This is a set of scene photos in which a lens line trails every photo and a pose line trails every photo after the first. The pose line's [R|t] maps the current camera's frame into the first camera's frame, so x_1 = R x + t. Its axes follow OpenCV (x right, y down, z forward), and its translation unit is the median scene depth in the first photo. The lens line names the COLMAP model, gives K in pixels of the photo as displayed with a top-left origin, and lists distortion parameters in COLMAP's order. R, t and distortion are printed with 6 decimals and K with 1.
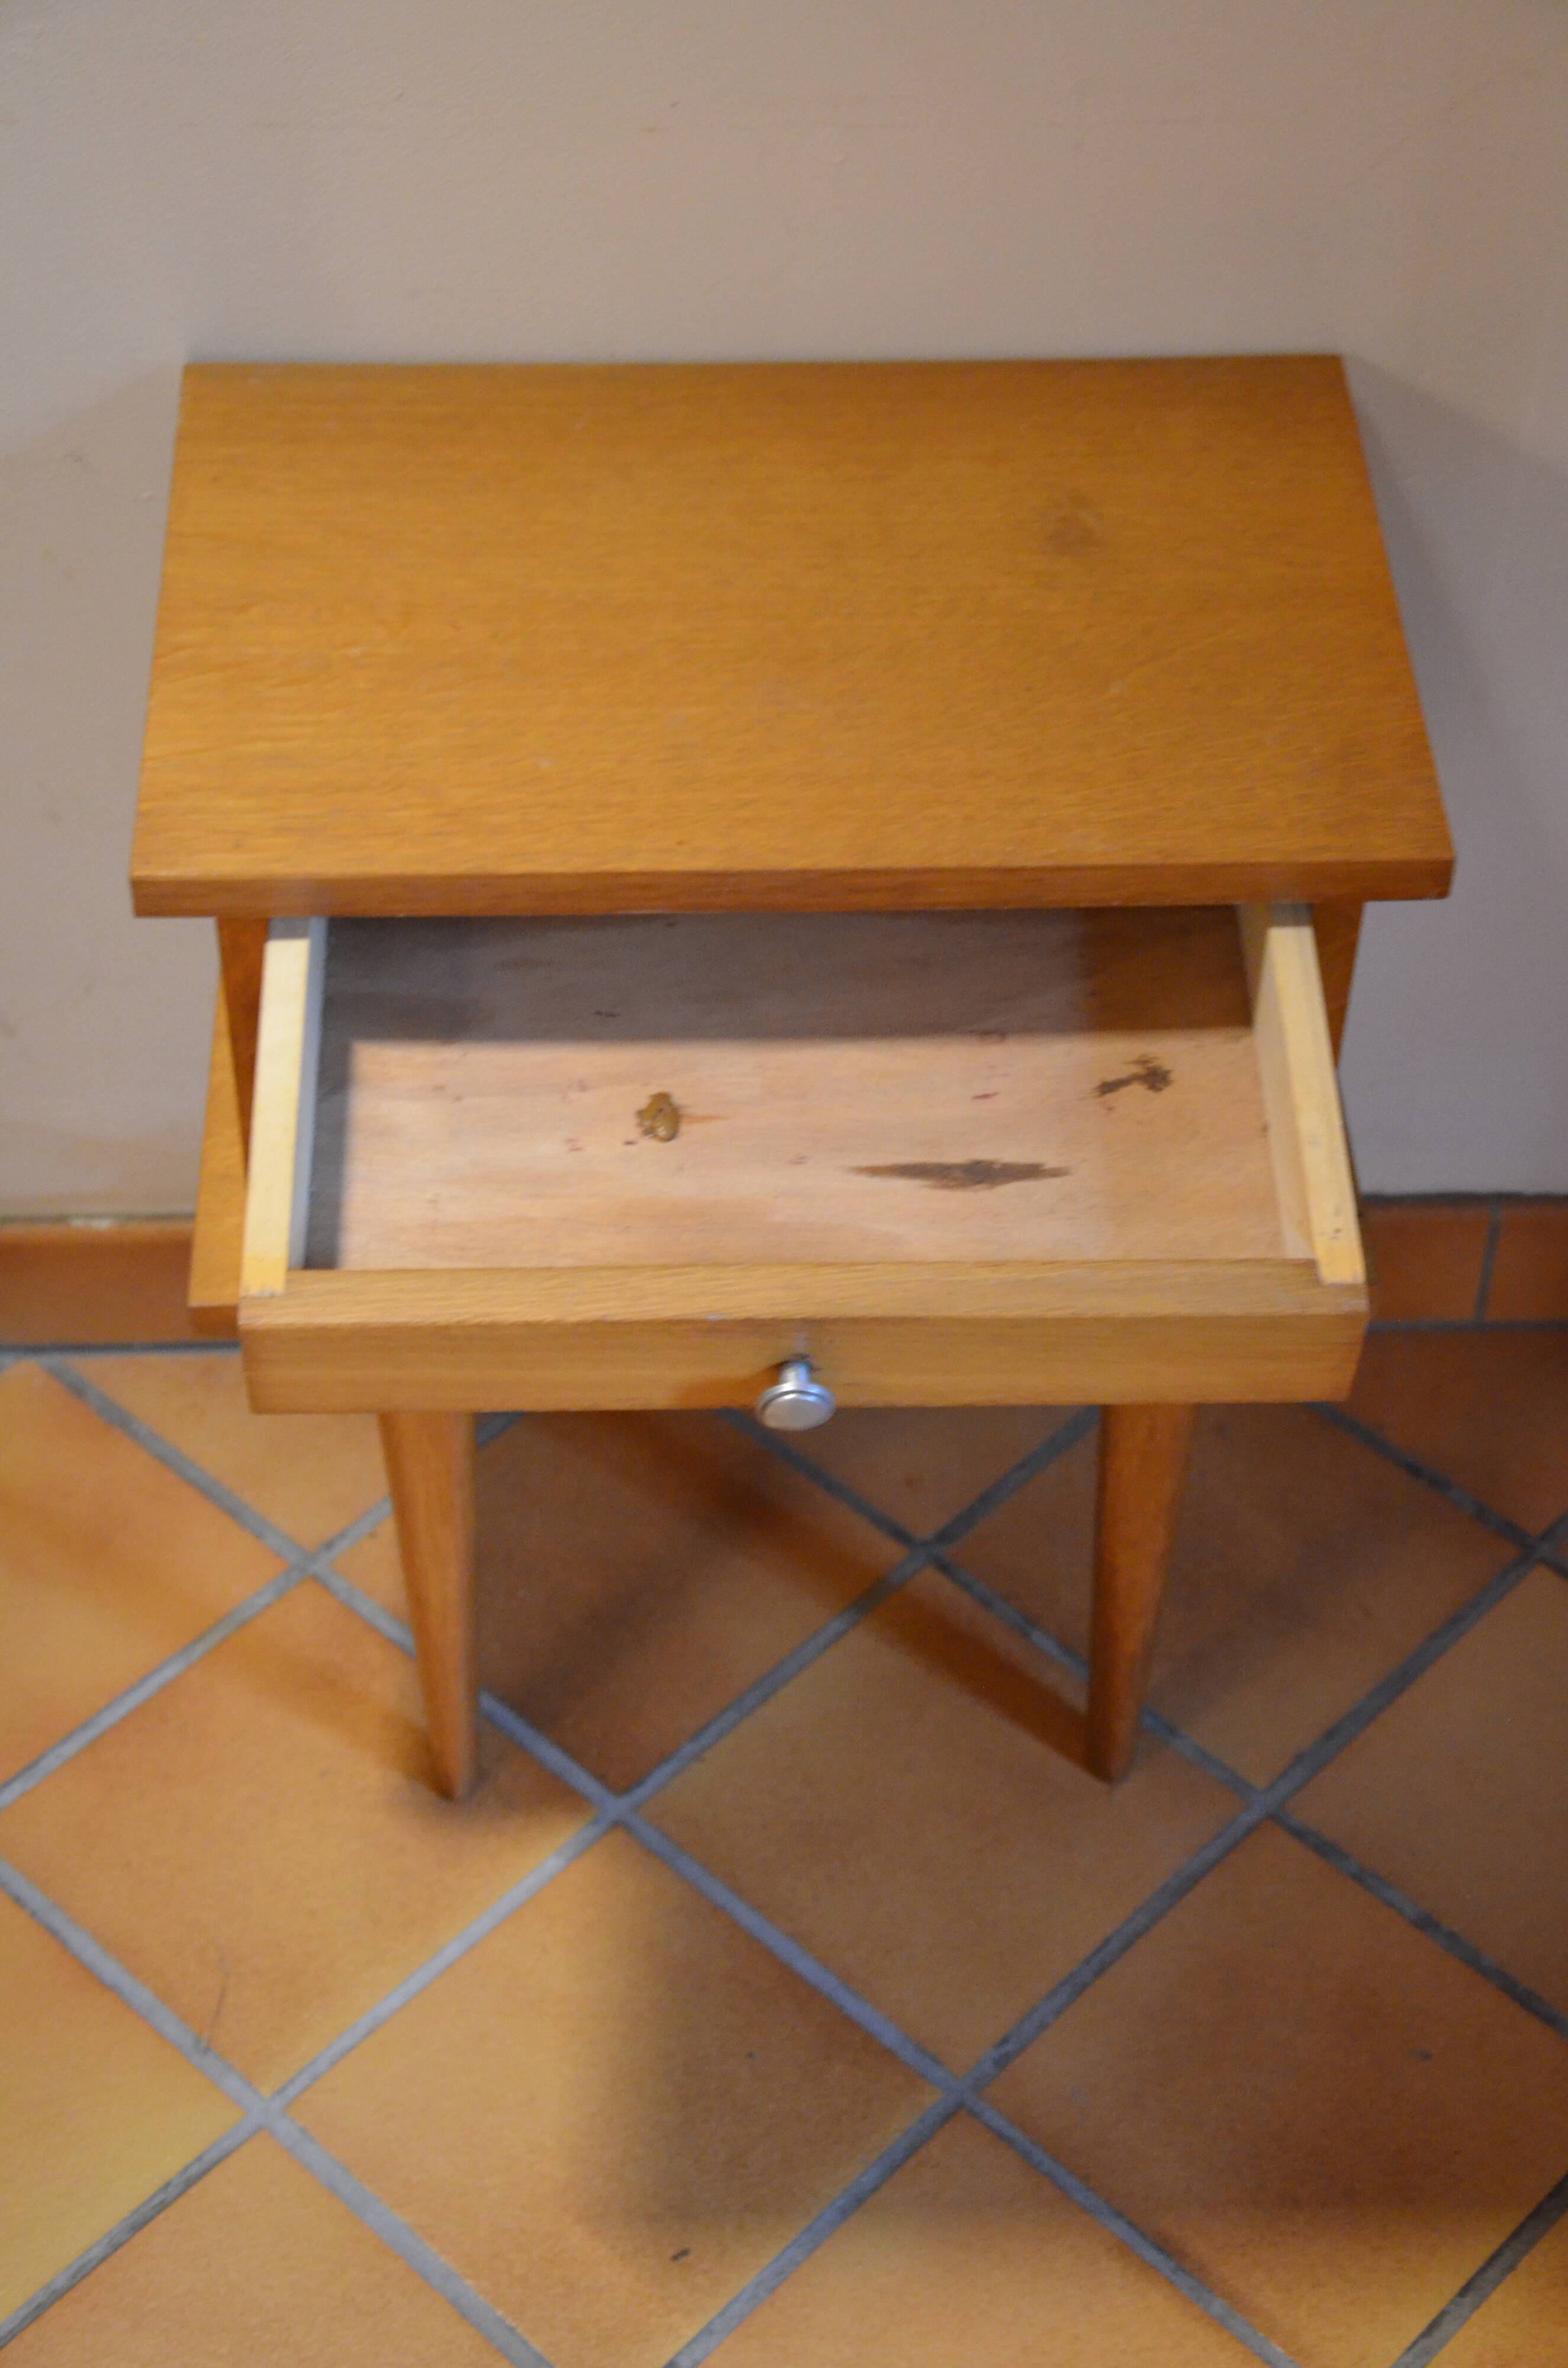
lens RADIAL K [[3882.7, 0, 784.6], [0, 3882.7, 1208.2], [0, 0, 1]] dist [0.222038, 0.000000]
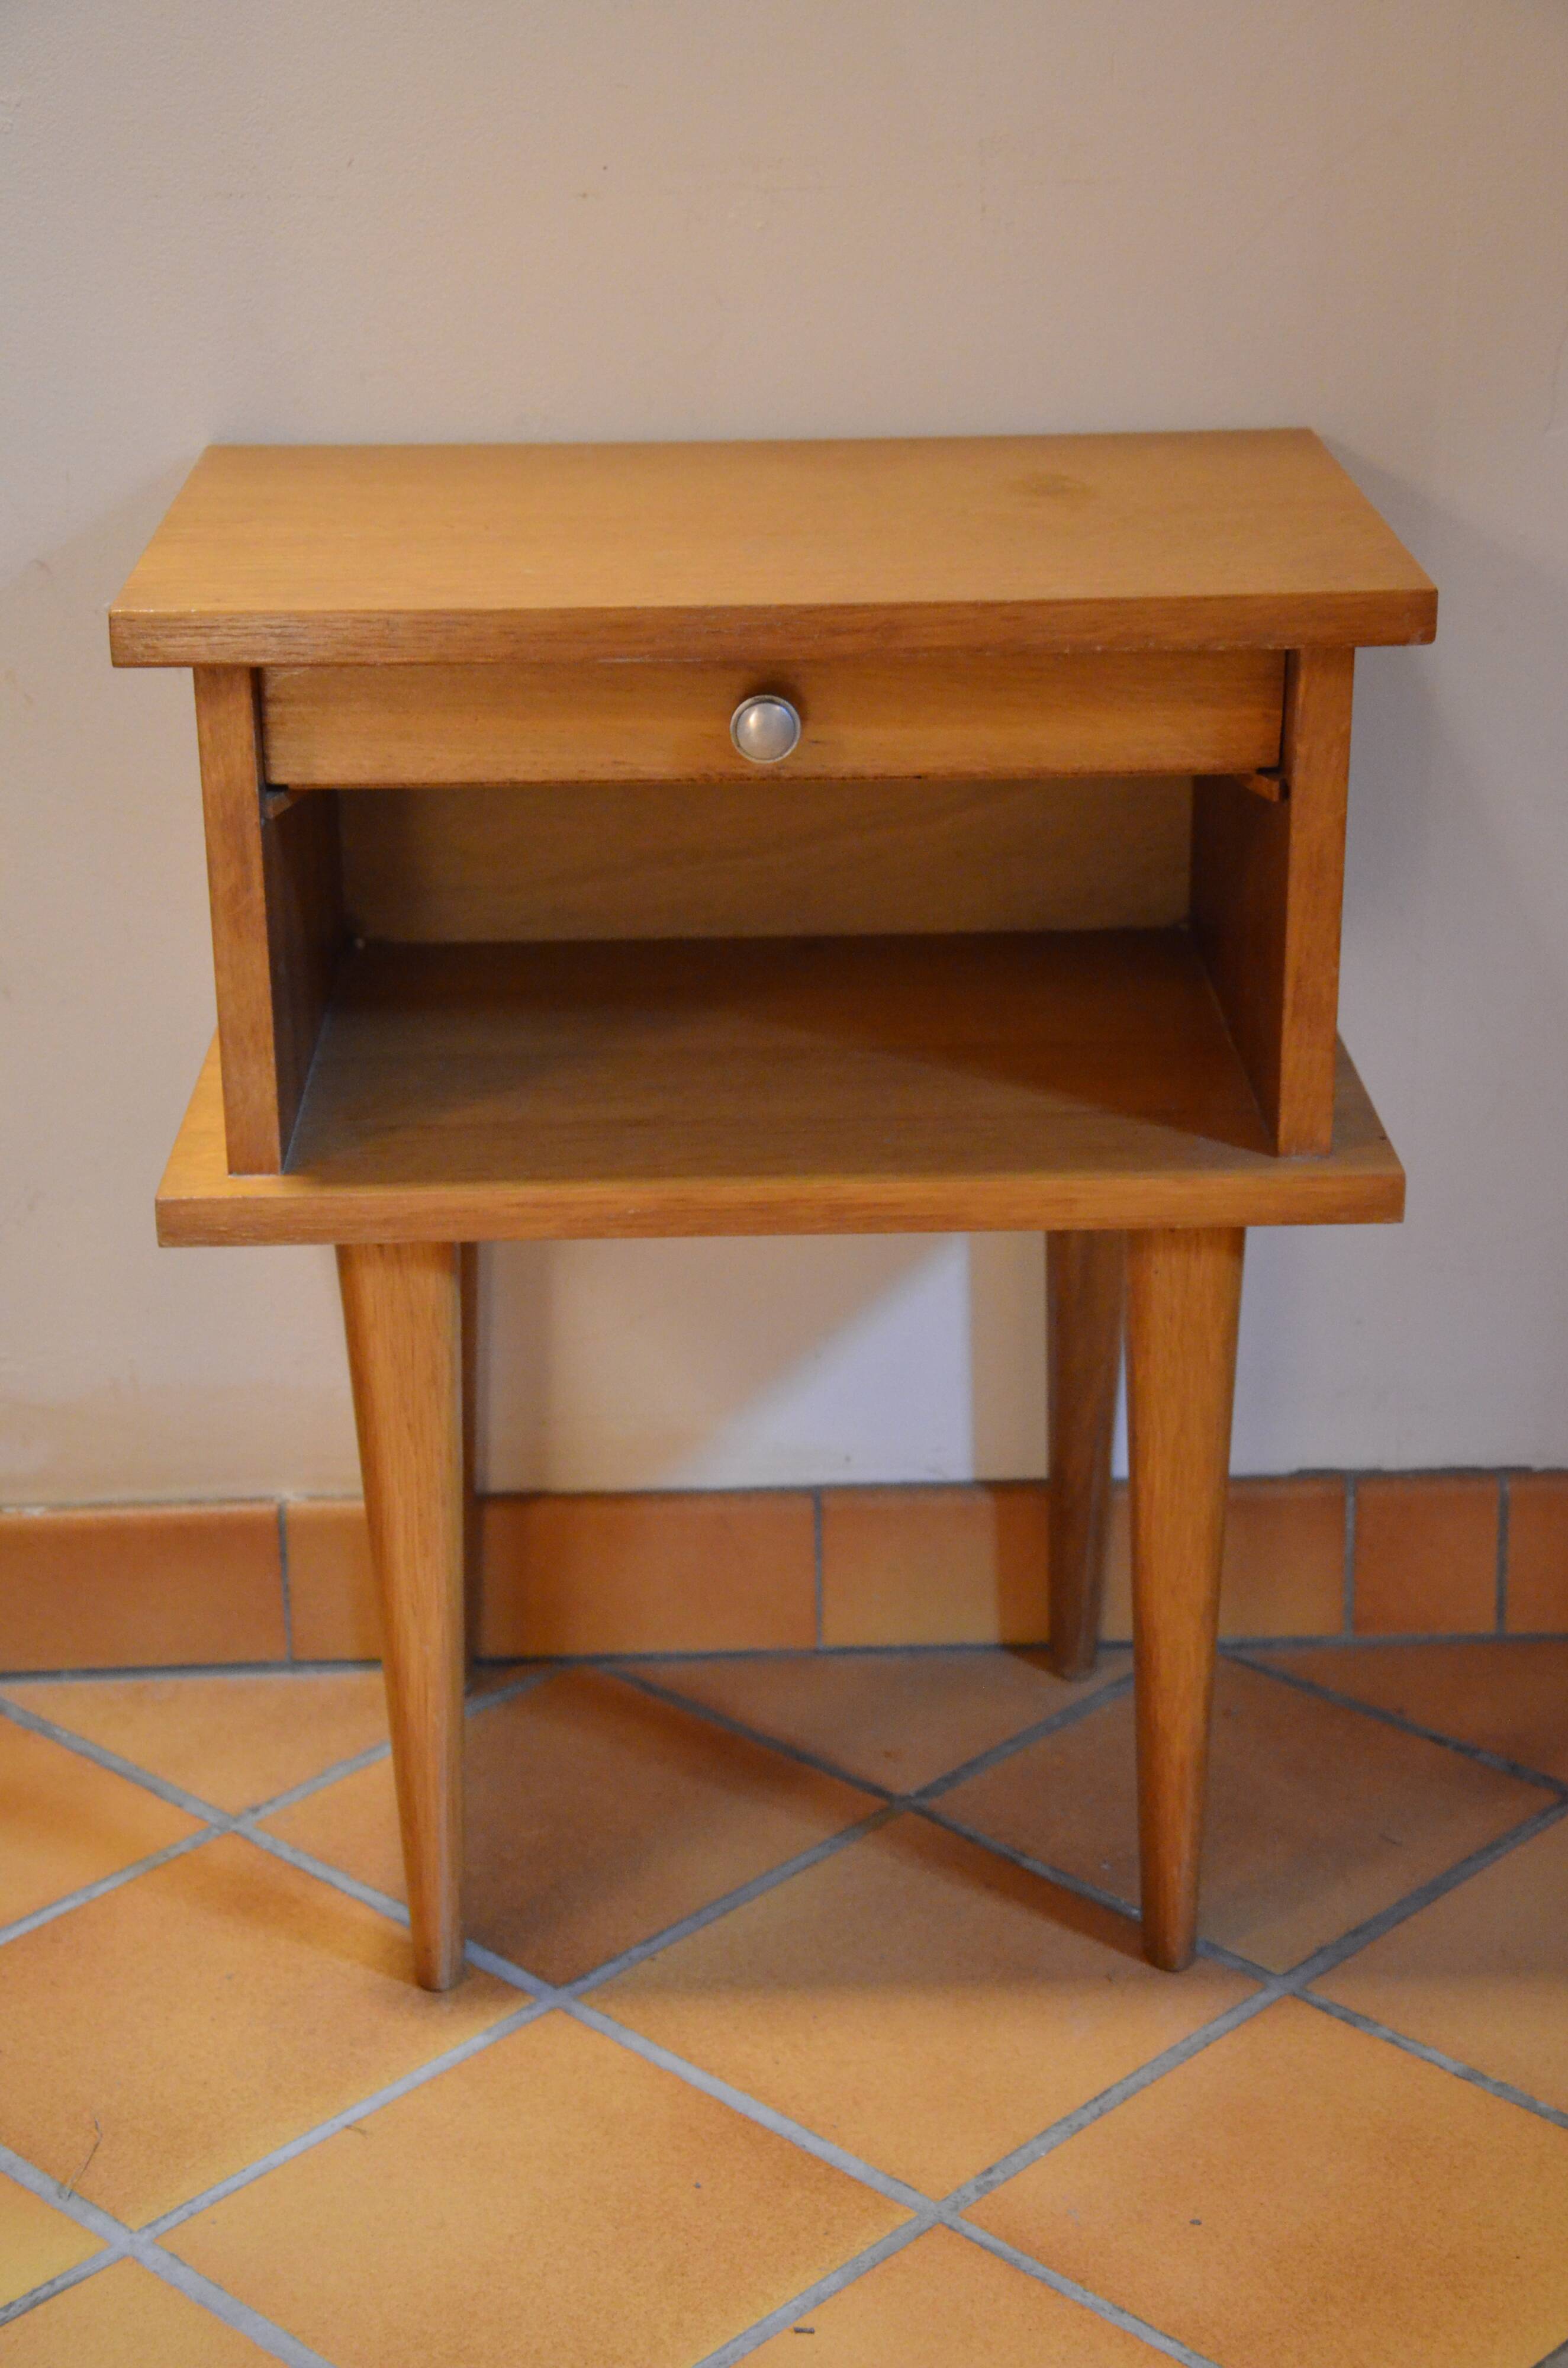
lens RADIAL K [[3882.7, 0, 793.8], [0, 3882.7, 1179.6], [0, 0, 1]] dist [0.222038, 0.000000]
pose [[0.999608, -0.020706, -0.018855, 0.033208], [0.011352, 0.915093, -0.403083, 0.356058], [0.025600, 0.402711, 0.914969, 0.111237]]
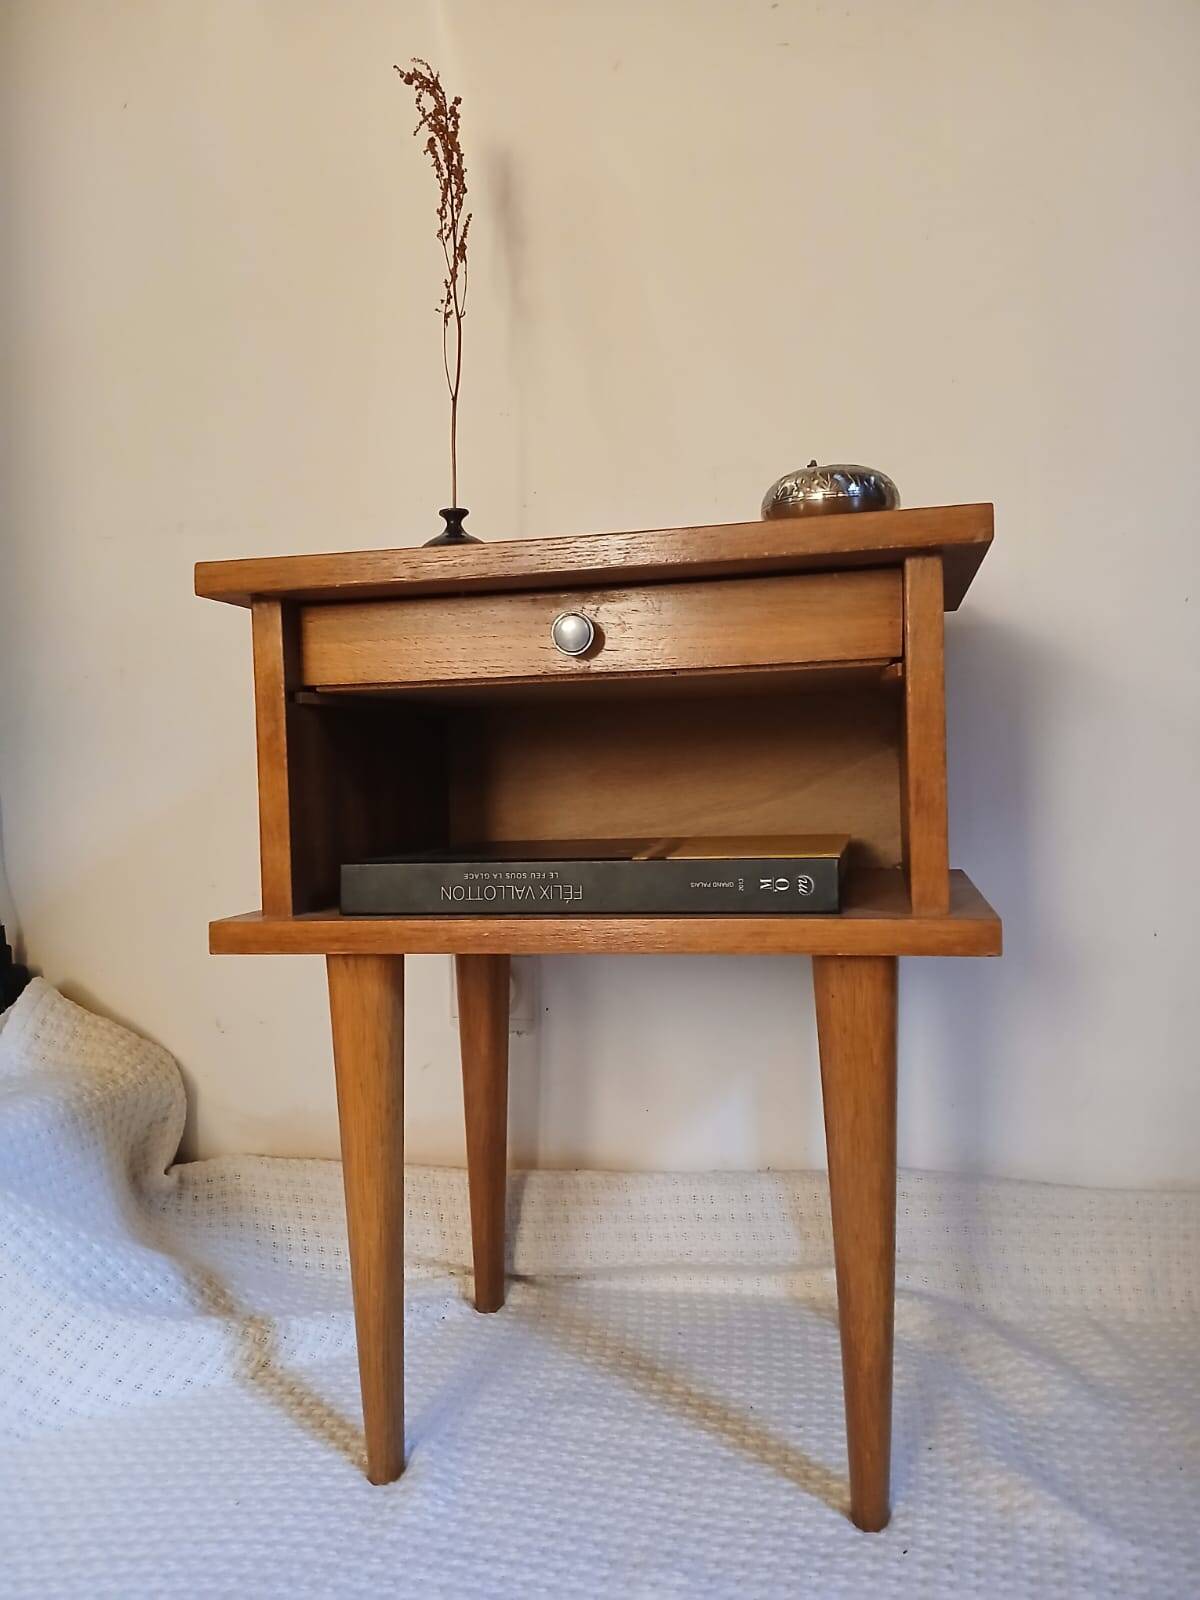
lens RADIAL K [[1252.3, 0, 598.6], [0, 1252.3, 792.8], [0, 0, 1]] dist [0.025832, -0.094295]
pose [[0.966253, -0.039036, -0.254622, 0.128704], [-0.147188, 0.727536, -0.670095, 0.267114], [0.211404, 0.684959, 0.697237, 0.557405]]
